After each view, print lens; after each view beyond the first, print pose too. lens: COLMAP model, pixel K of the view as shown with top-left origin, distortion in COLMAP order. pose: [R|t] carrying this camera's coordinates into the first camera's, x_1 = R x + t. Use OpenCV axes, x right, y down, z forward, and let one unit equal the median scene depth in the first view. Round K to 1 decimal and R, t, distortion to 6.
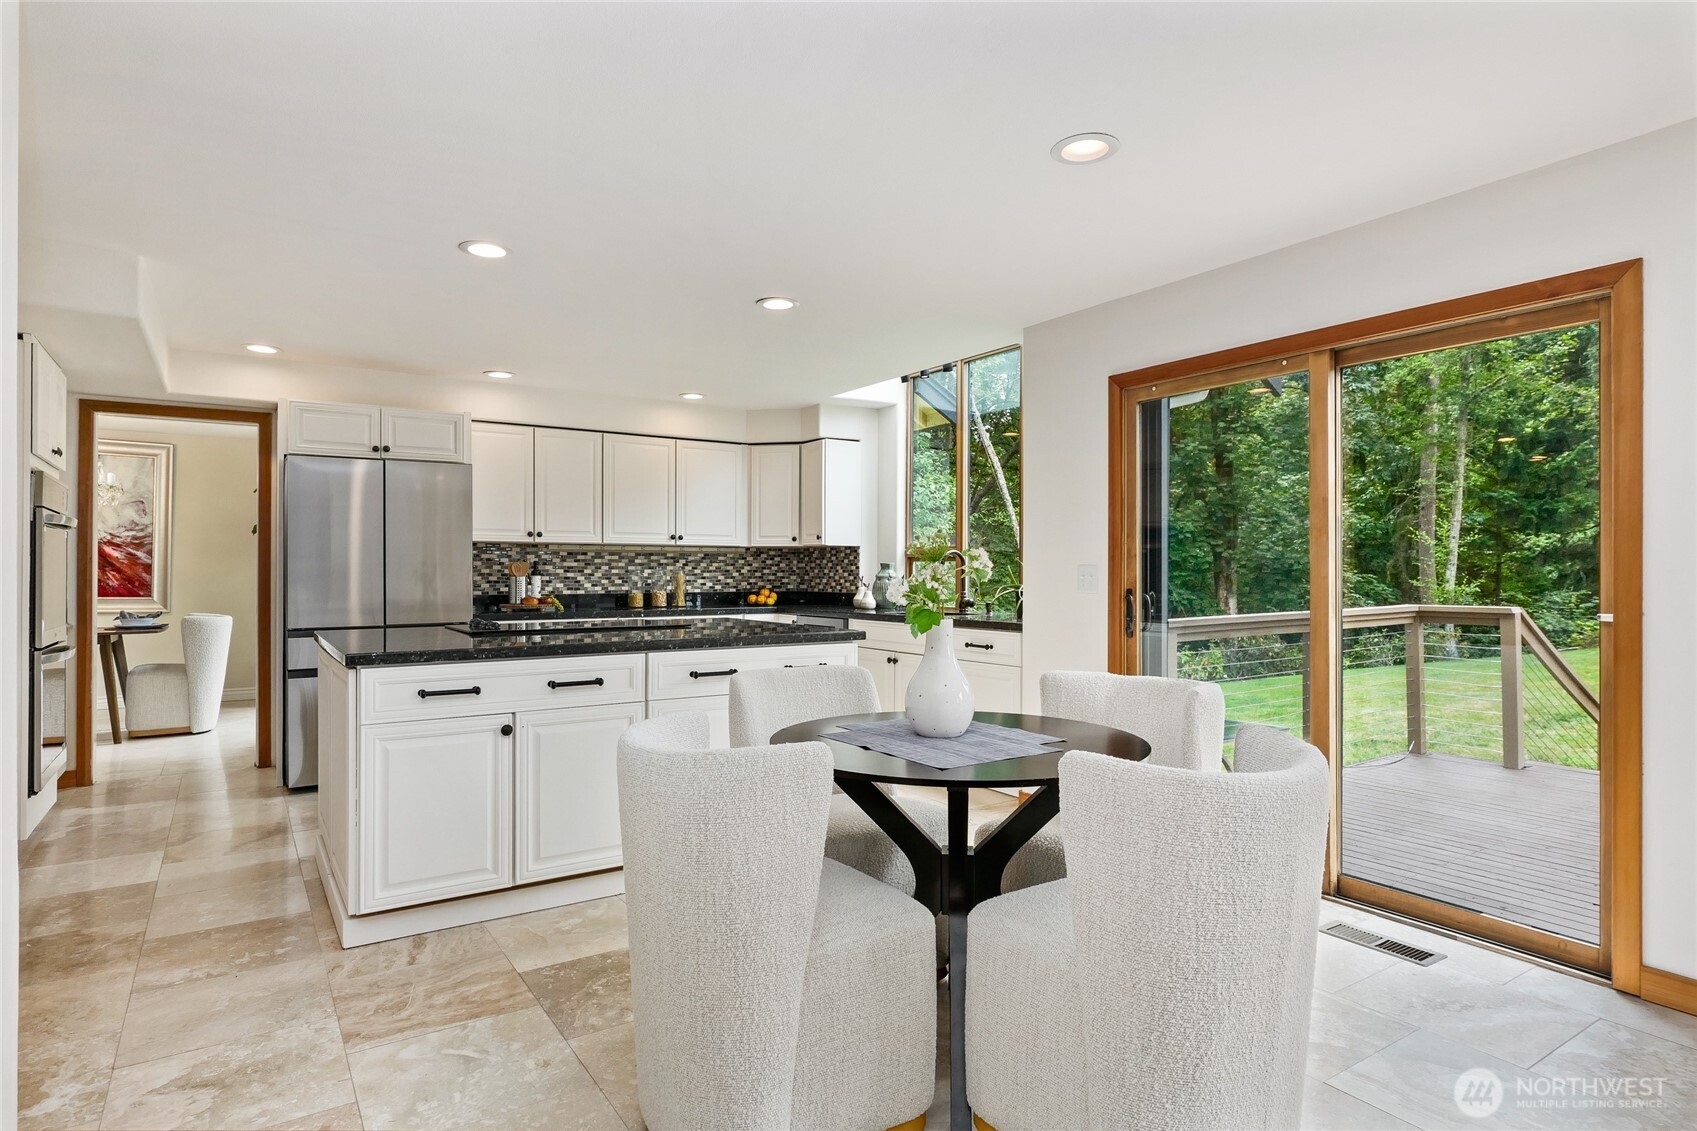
lens RADIAL K [[905.6, 0, 848.6], [0, 905.6, 562.7], [0, 0, 1]] dist [0.016350, 0.001408]
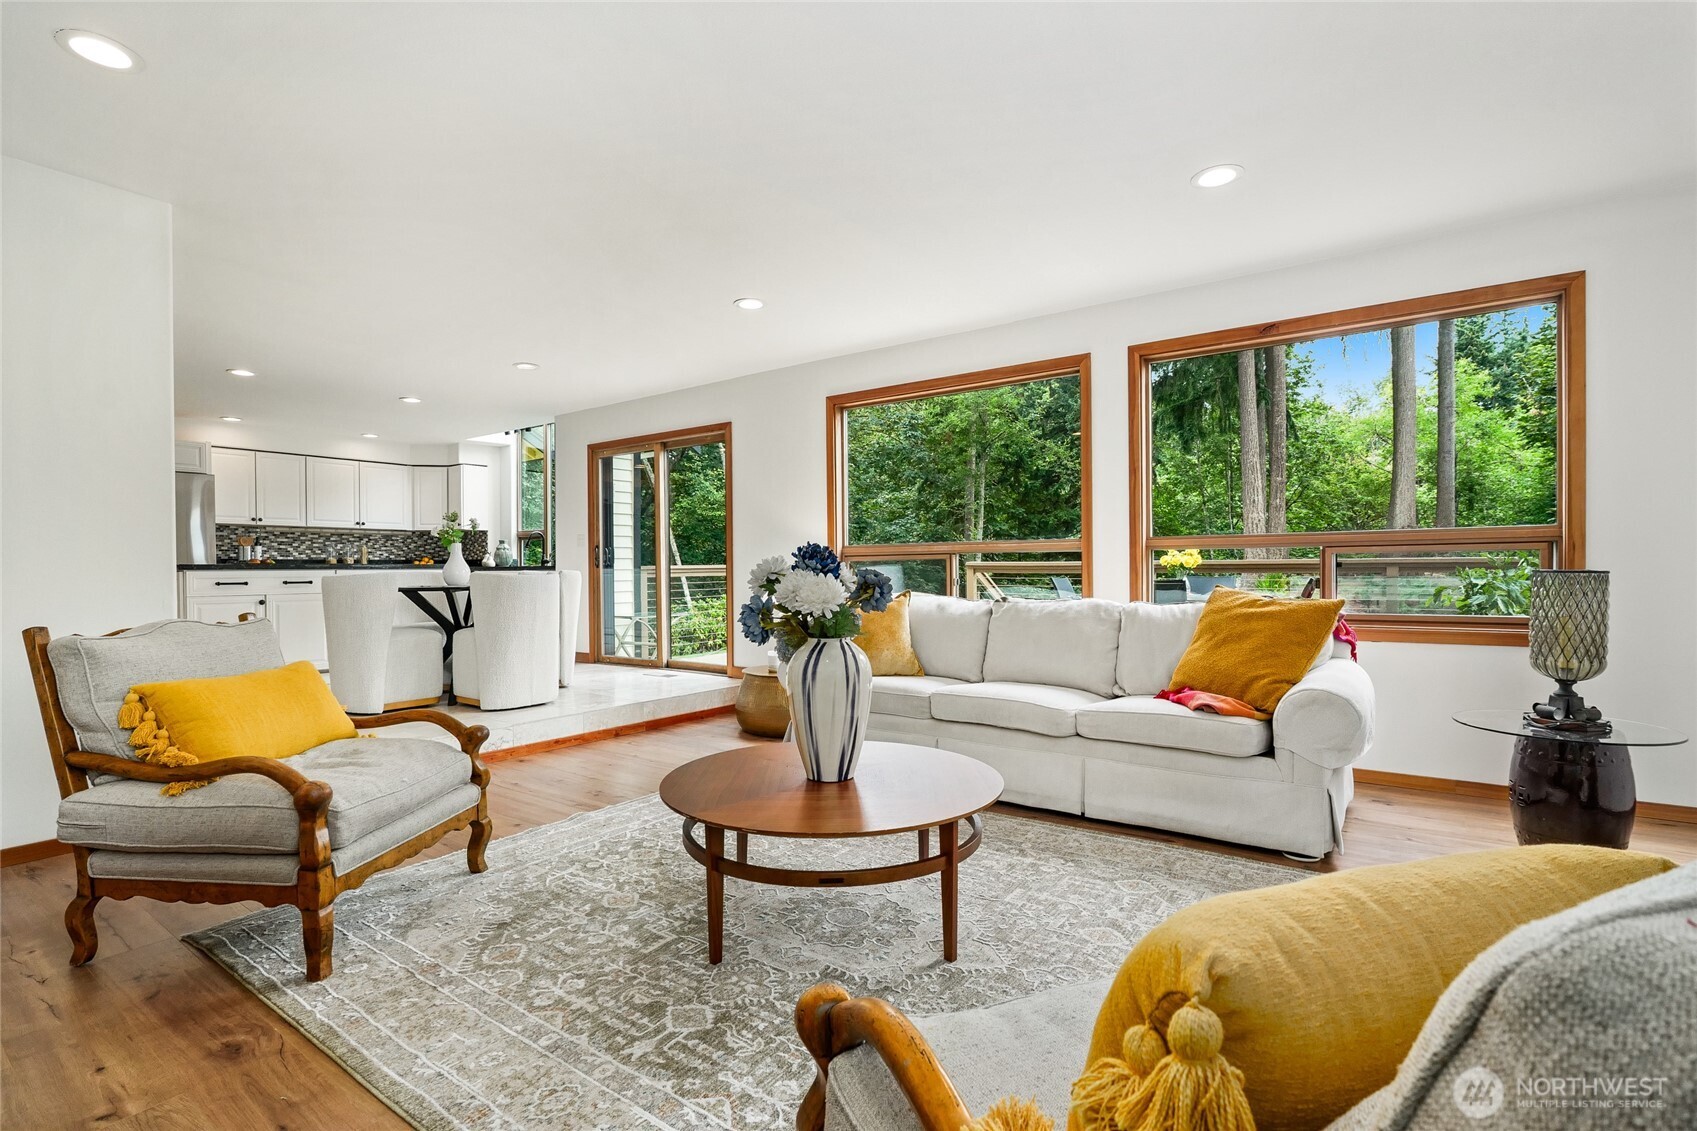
lens RADIAL K [[781.6, 0, 839.8], [0, 781.6, 575.4], [0, 0, 1]] dist [-0.012008, 0.000332]
pose [[0.941198, -0.009299, 0.337726, 0.141093], [0.003565, 0.999839, 0.017596, 0.043056], [-0.337836, -0.015357, 0.941080, -0.572968]]
